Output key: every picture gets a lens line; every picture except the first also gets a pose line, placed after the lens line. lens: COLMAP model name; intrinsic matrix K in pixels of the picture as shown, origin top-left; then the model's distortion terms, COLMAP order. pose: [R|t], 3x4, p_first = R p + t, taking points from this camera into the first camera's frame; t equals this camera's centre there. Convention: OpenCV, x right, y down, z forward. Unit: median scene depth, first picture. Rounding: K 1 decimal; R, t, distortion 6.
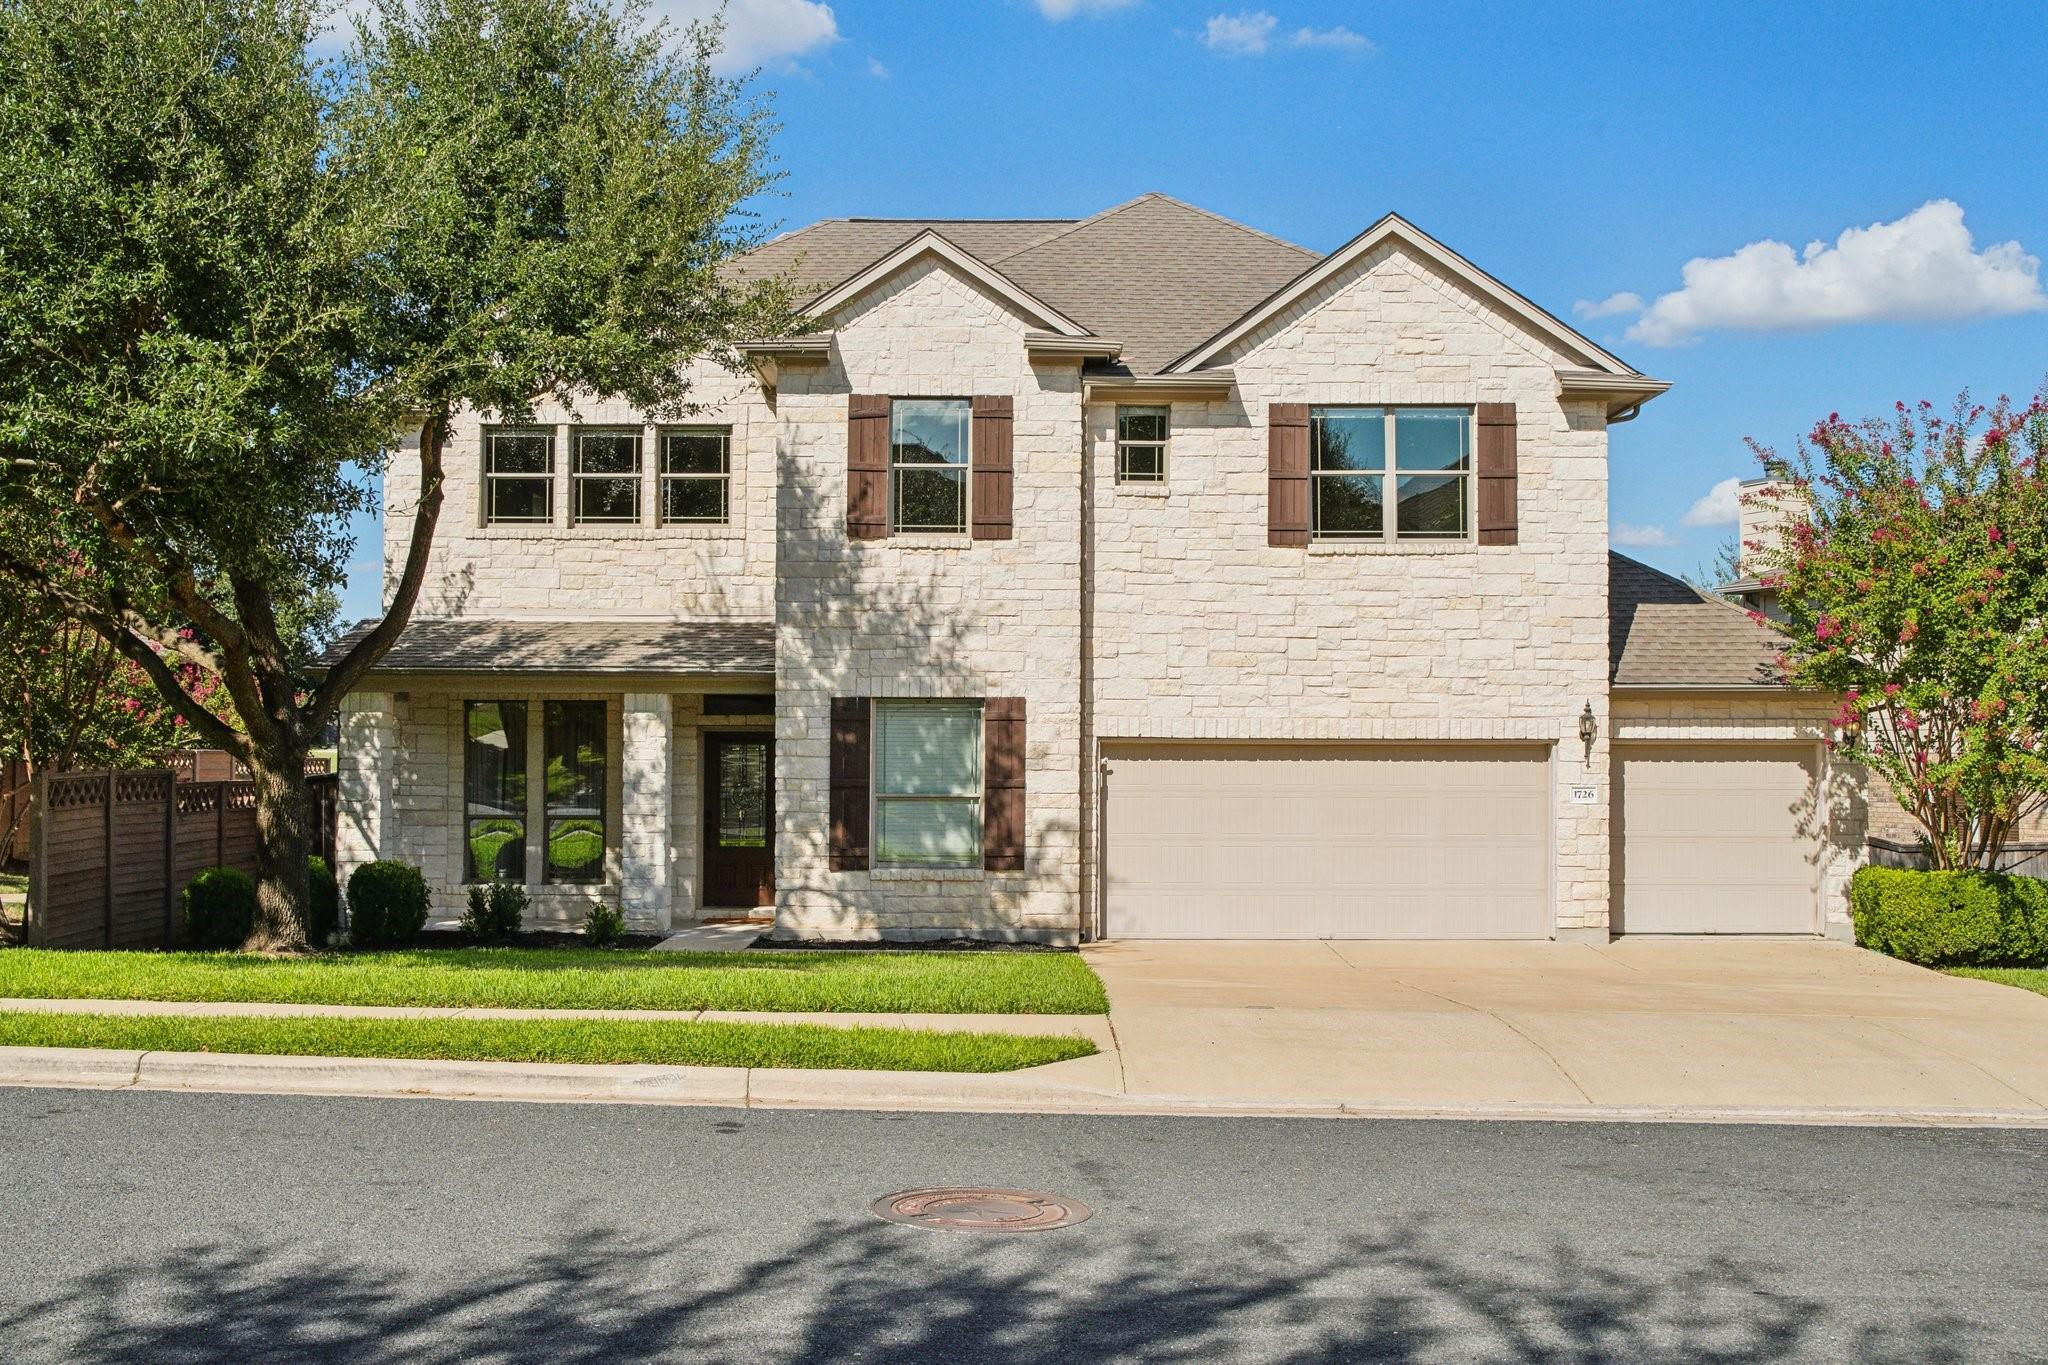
lens RADIAL K [[2190.7, 0, 1024.0], [0, 2190.7, 686.5], [0, 0, 1]] dist [-0.002587, 0.000000]
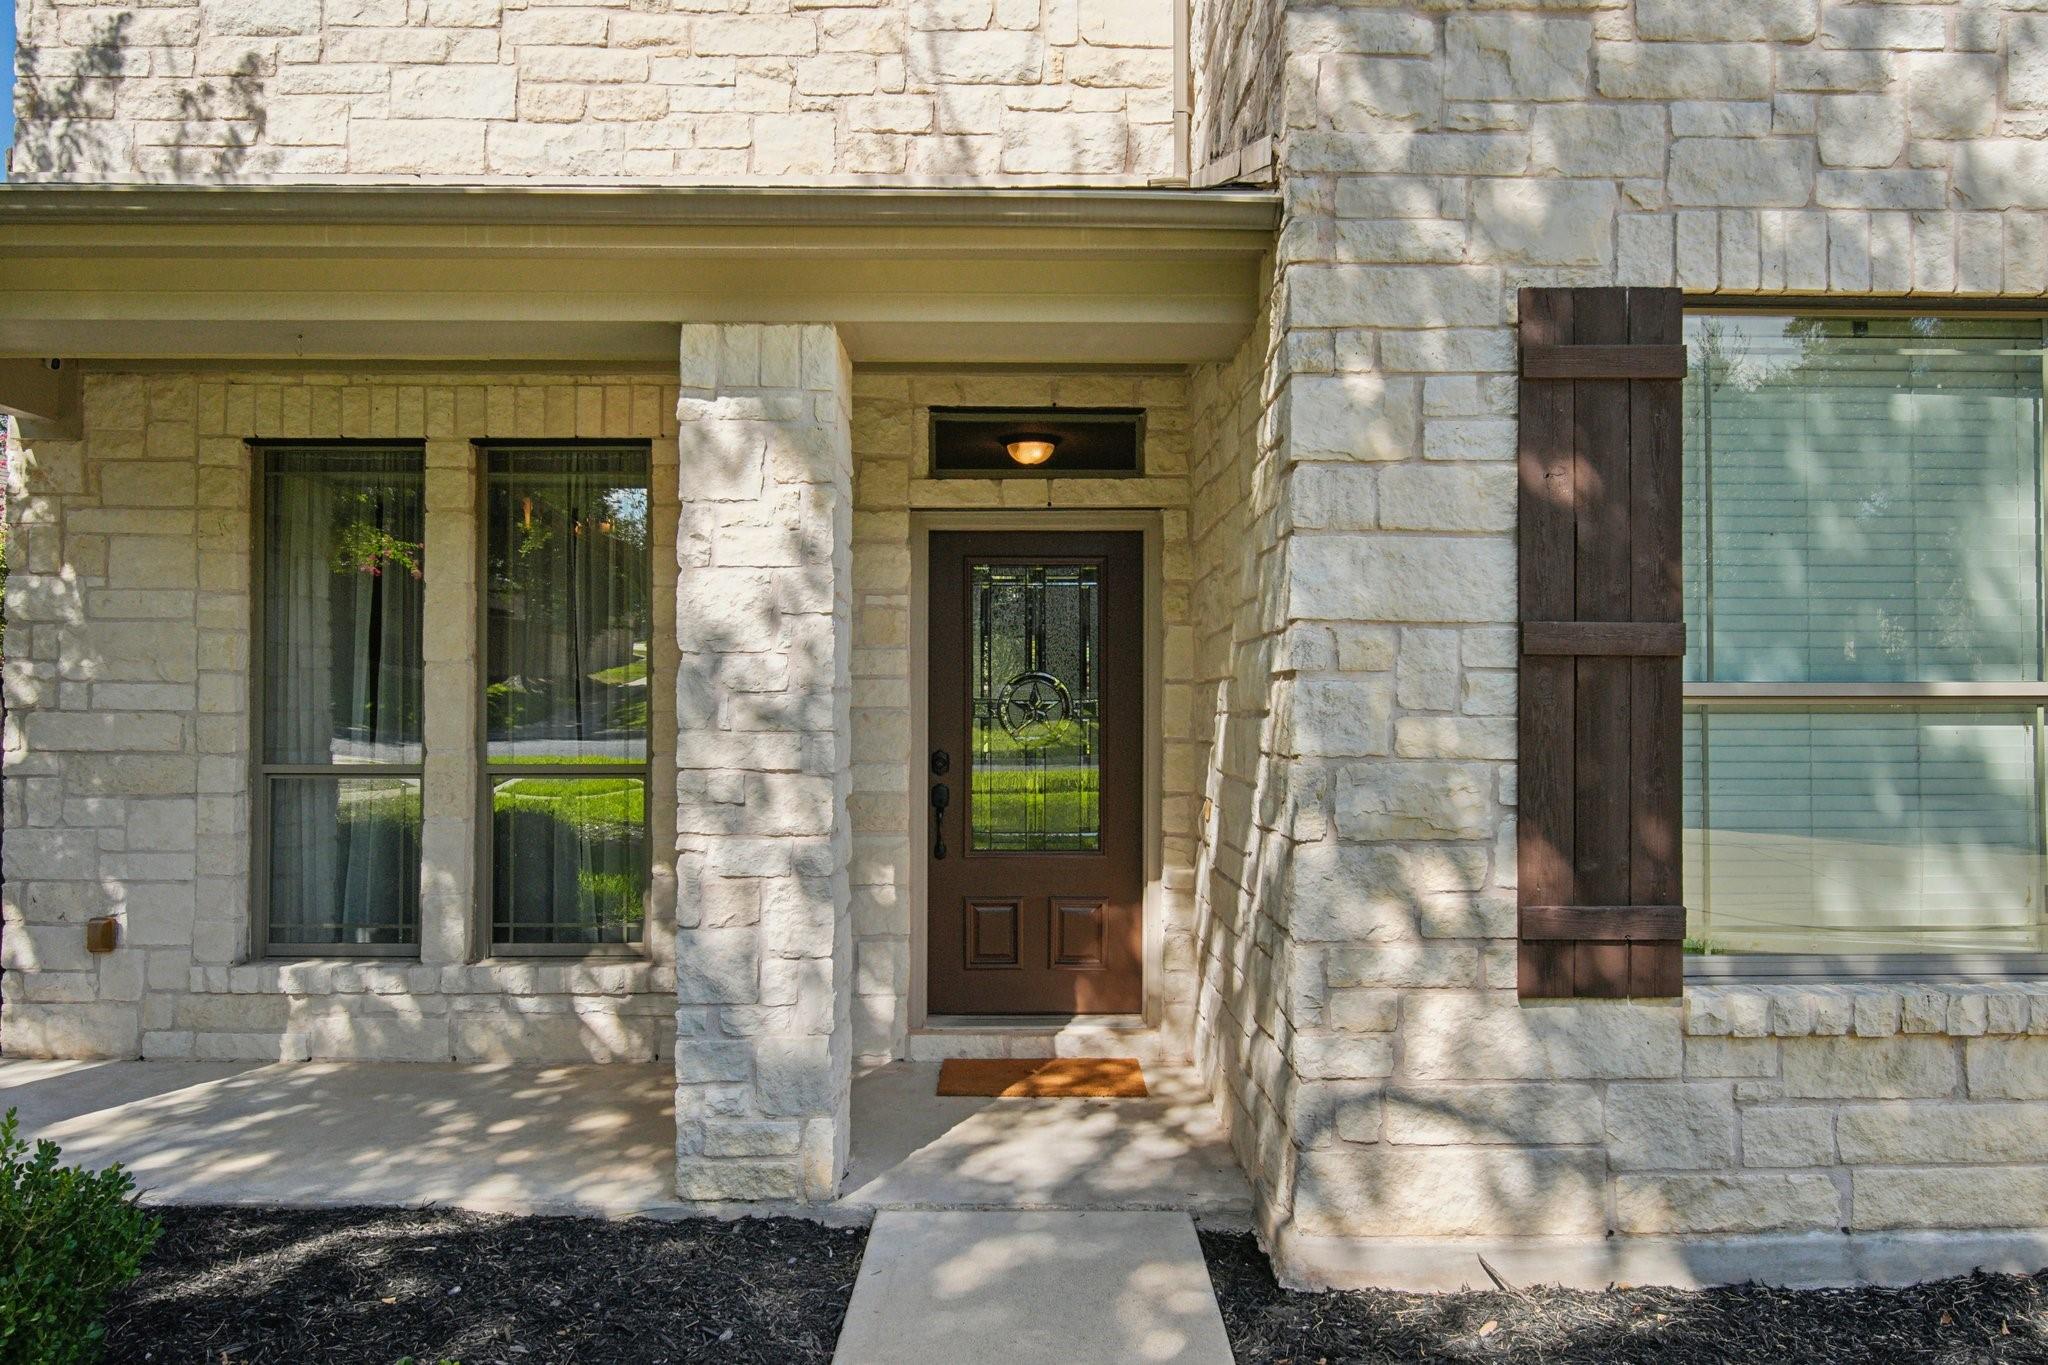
lens RADIAL K [[976.2, 0, 1024.0], [0, 976.2, 675.6], [0, 0, 1]] dist [0.002104, 0.000370]
pose [[0.999980, -0.003594, 0.005286, -0.139464], [0.003387, 0.999243, 0.038743, 0.040651], [-0.005422, -0.038724, 0.999235, 0.888613]]
